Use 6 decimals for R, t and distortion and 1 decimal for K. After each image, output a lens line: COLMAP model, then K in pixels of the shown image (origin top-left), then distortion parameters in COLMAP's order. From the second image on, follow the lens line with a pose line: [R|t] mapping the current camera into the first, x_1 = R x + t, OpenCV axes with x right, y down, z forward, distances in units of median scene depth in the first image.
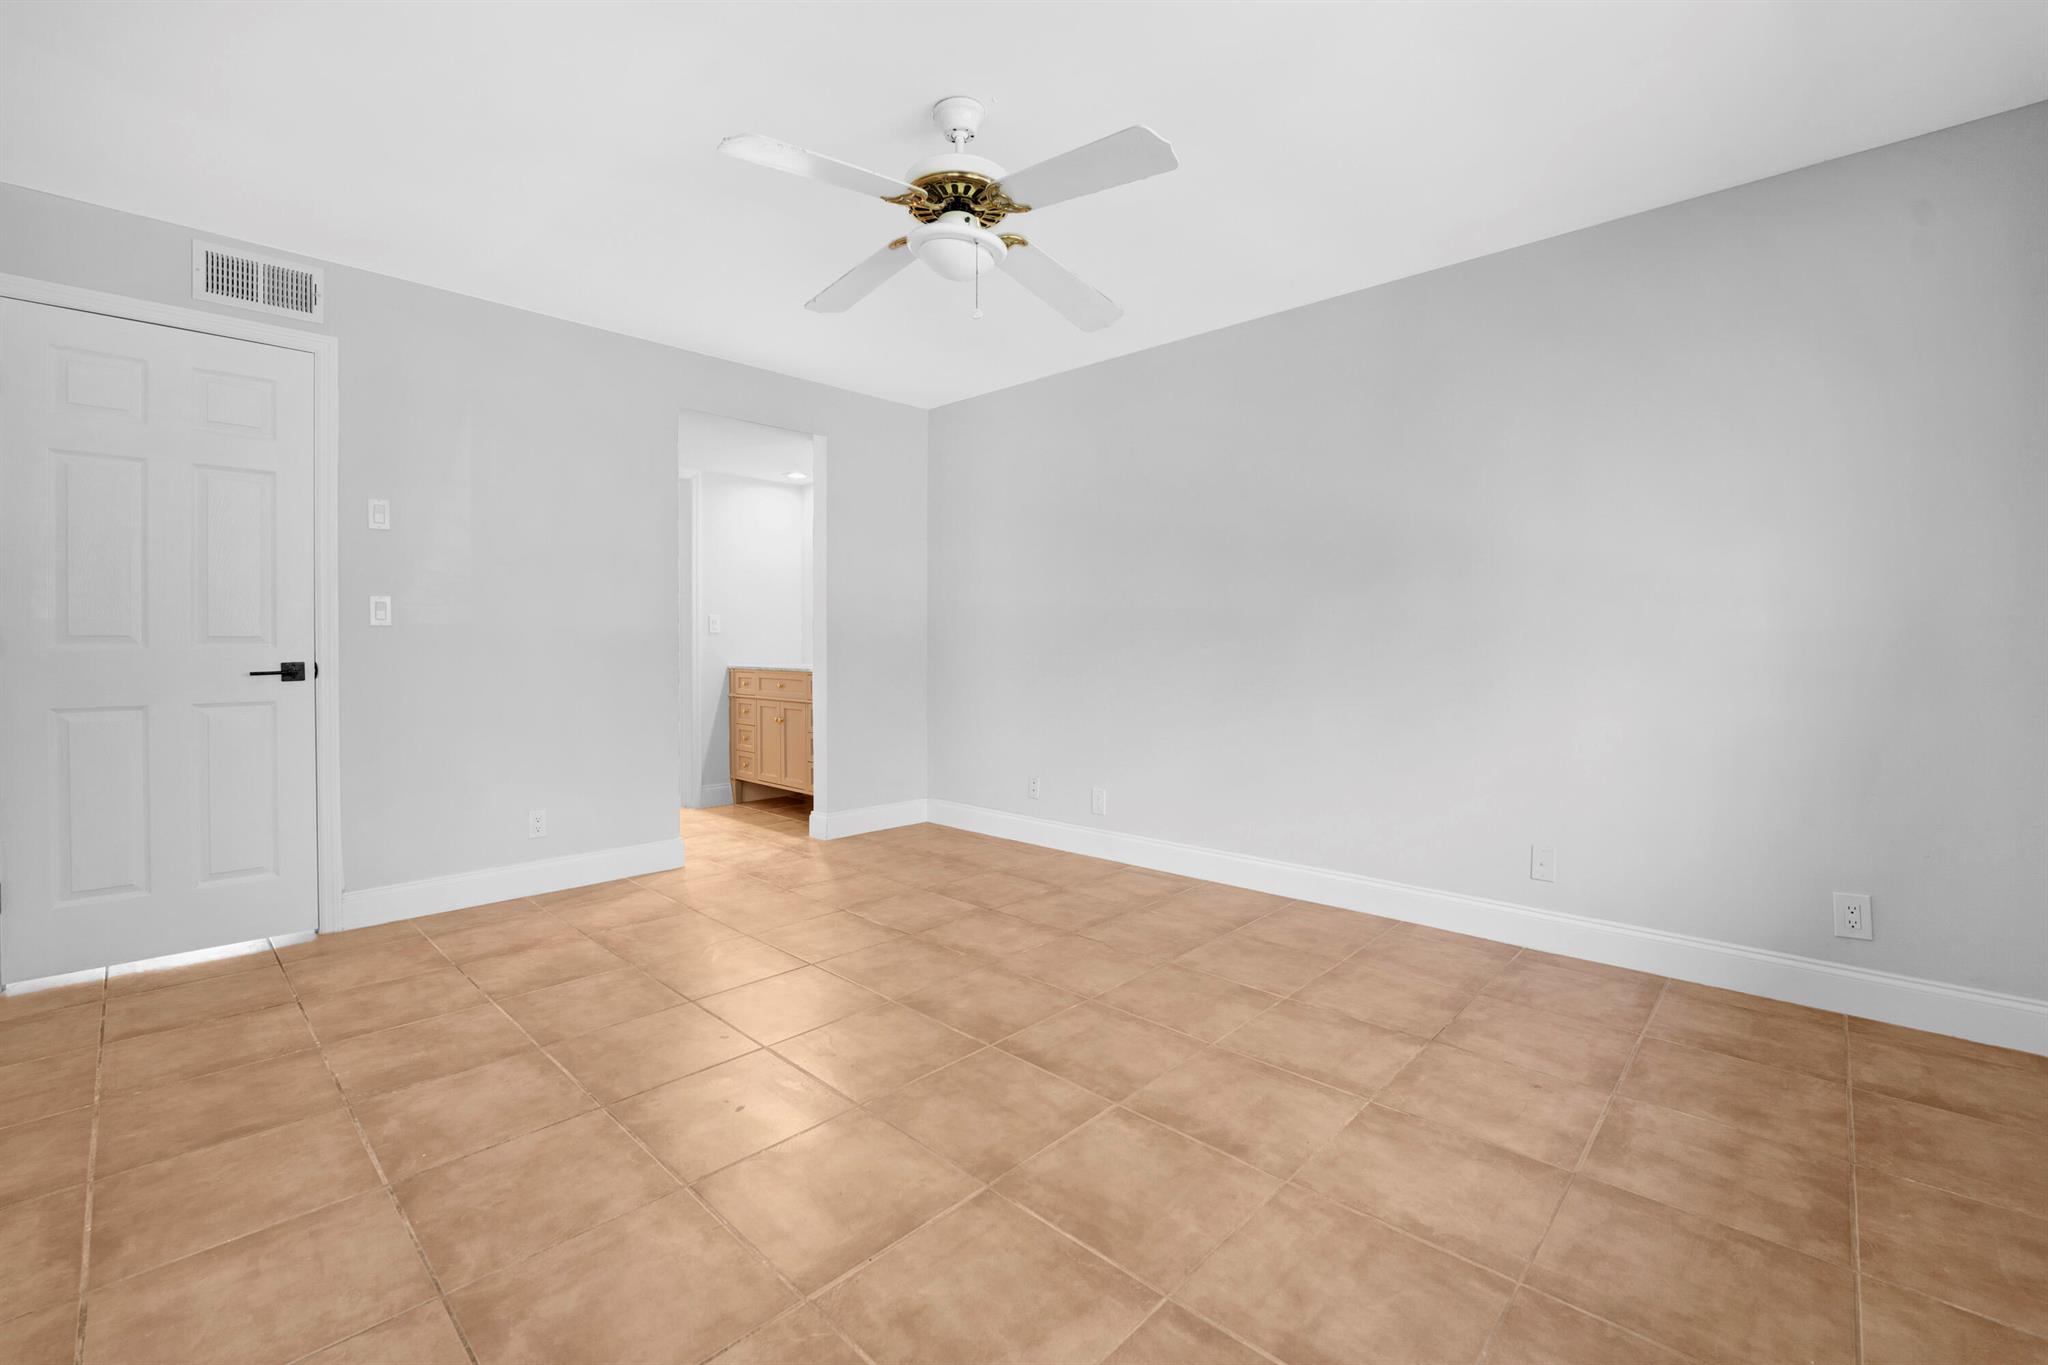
lens RADIAL K [[833.9, 0, 1085.9], [0, 833.9, 653.5], [0, 0, 1]] dist [-0.021656, 0.000332]
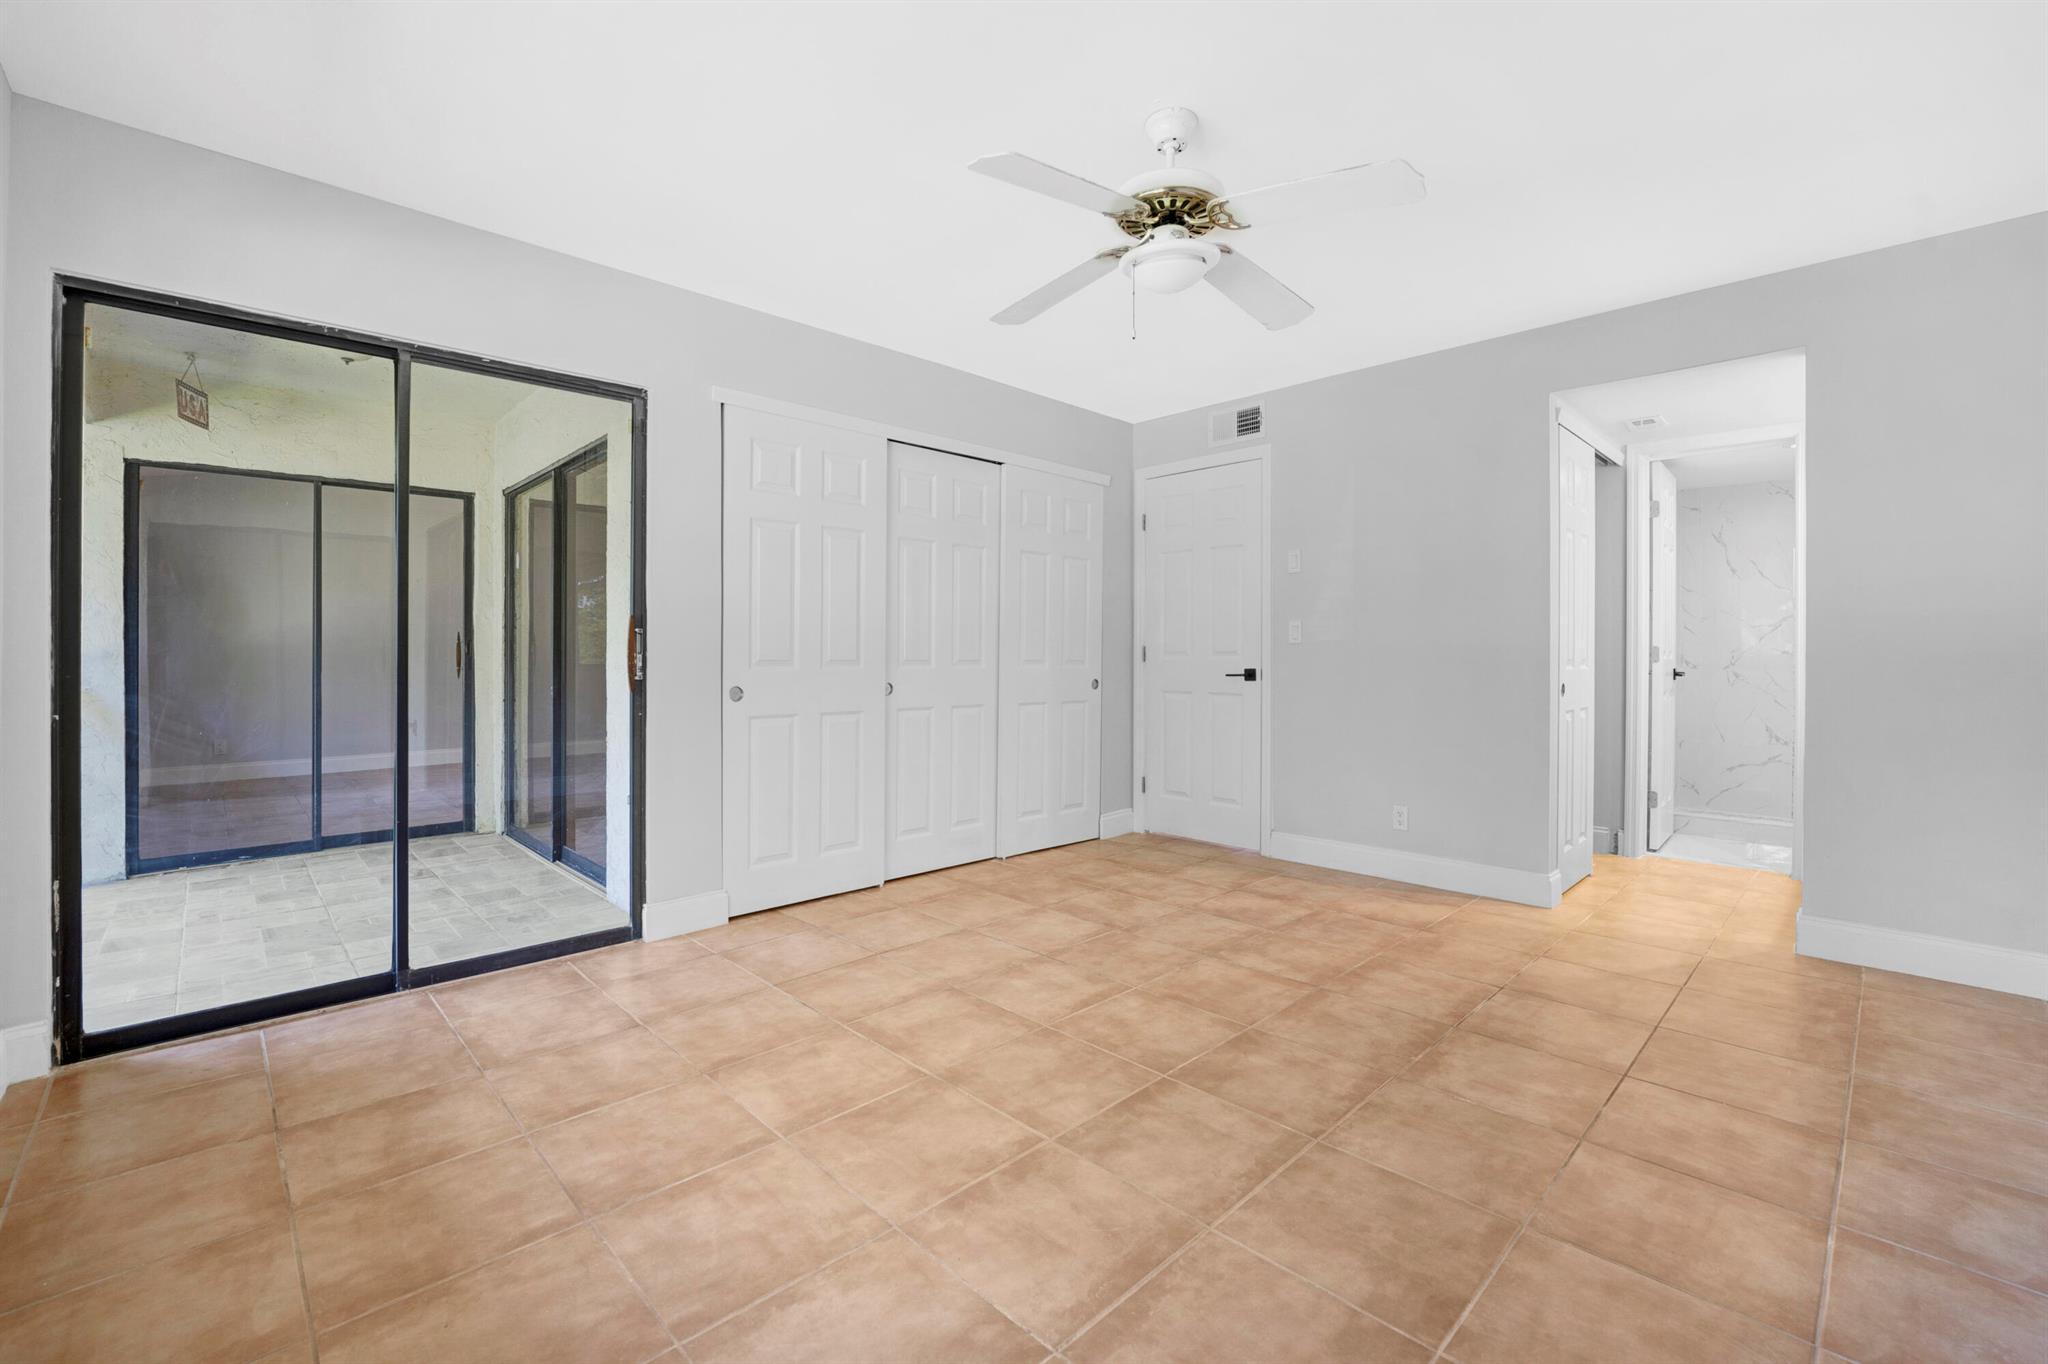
lens RADIAL K [[909.7, 0, 1008.1], [0, 909.7, 658.1], [0, 0, 1]] dist [-0.022256, -0.000194]
pose [[-0.091889, 0.002219, -0.995767, 0.969816], [-0.011720, 0.999926, 0.003309, -0.011601], [0.995700, 0.011974, -0.091856, 0.938770]]
